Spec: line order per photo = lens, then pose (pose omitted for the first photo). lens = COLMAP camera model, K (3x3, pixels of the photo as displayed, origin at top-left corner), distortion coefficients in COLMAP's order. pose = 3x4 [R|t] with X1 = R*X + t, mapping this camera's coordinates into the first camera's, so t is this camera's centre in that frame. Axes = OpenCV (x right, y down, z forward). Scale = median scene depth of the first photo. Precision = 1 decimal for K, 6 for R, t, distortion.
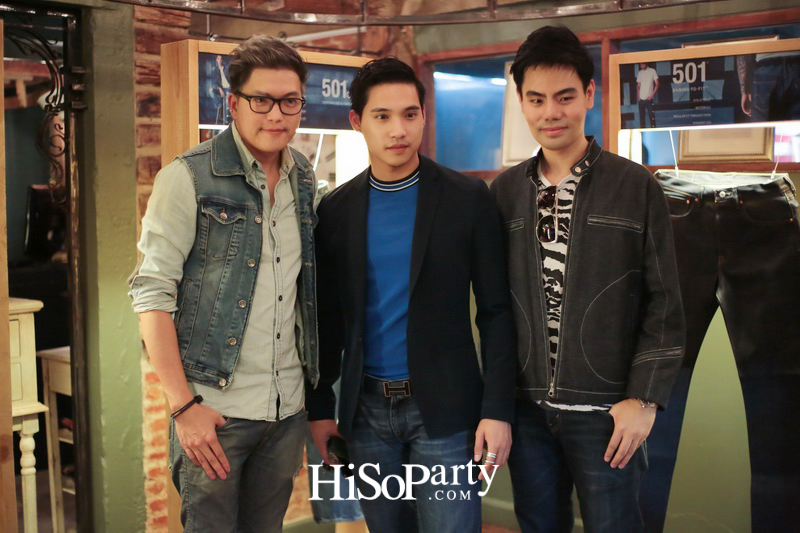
lens RADIAL K [[1132.0, 0, 400.0], [0, 1132.0, 266.5], [0, 0, 1]] dist [-0.077710, -0.036061]
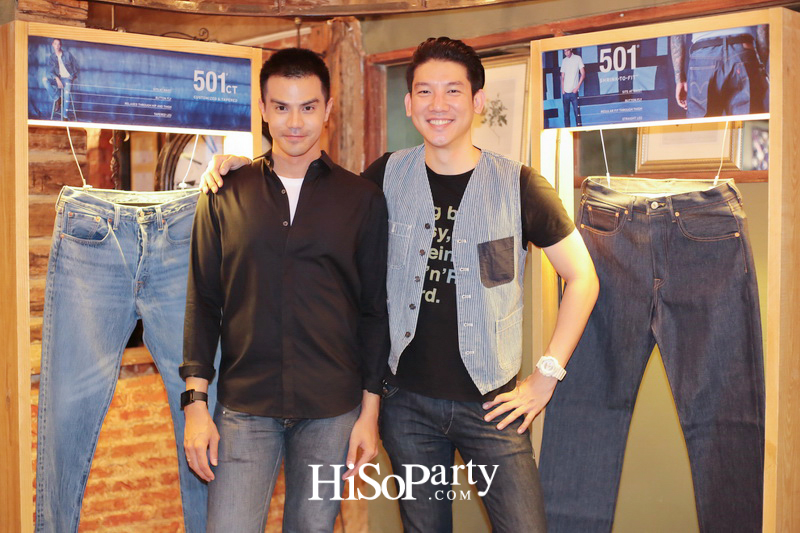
lens RADIAL K [[1132.0, 0, 400.0], [0, 1132.0, 266.5], [0, 0, 1]] dist [-0.077710, -0.036061]
pose [[0.997677, 0.009337, -0.067483, 0.153510], [-0.011128, 0.999595, -0.026205, 0.005395], [0.067211, 0.026895, 0.997376, 0.158095]]
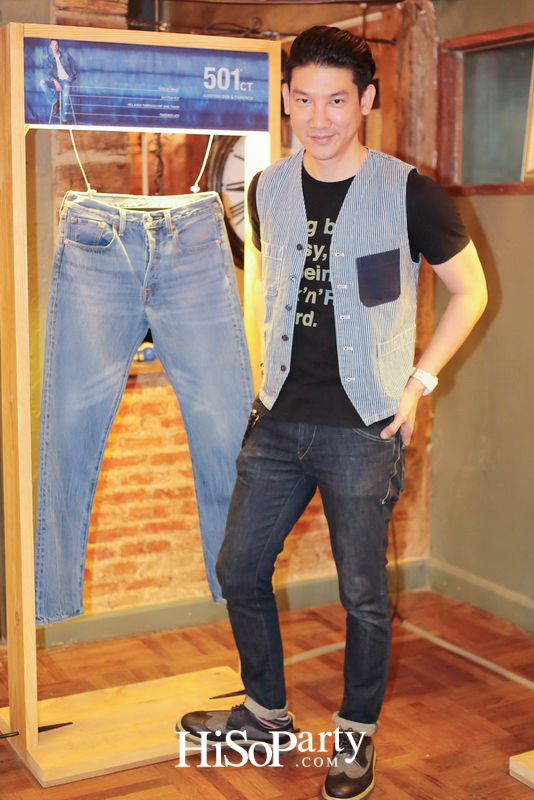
lens RADIAL K [[1206.9, 0, 267.0], [0, 1206.9, 400.0], [0, 0, 1]] dist [-0.110768, 0.071400]
pose [[0.946397, 0.058948, -0.317580, 0.273985], [-0.031365, 0.995331, 0.091282, -0.006182], [0.321478, -0.076428, 0.943828, 0.180364]]
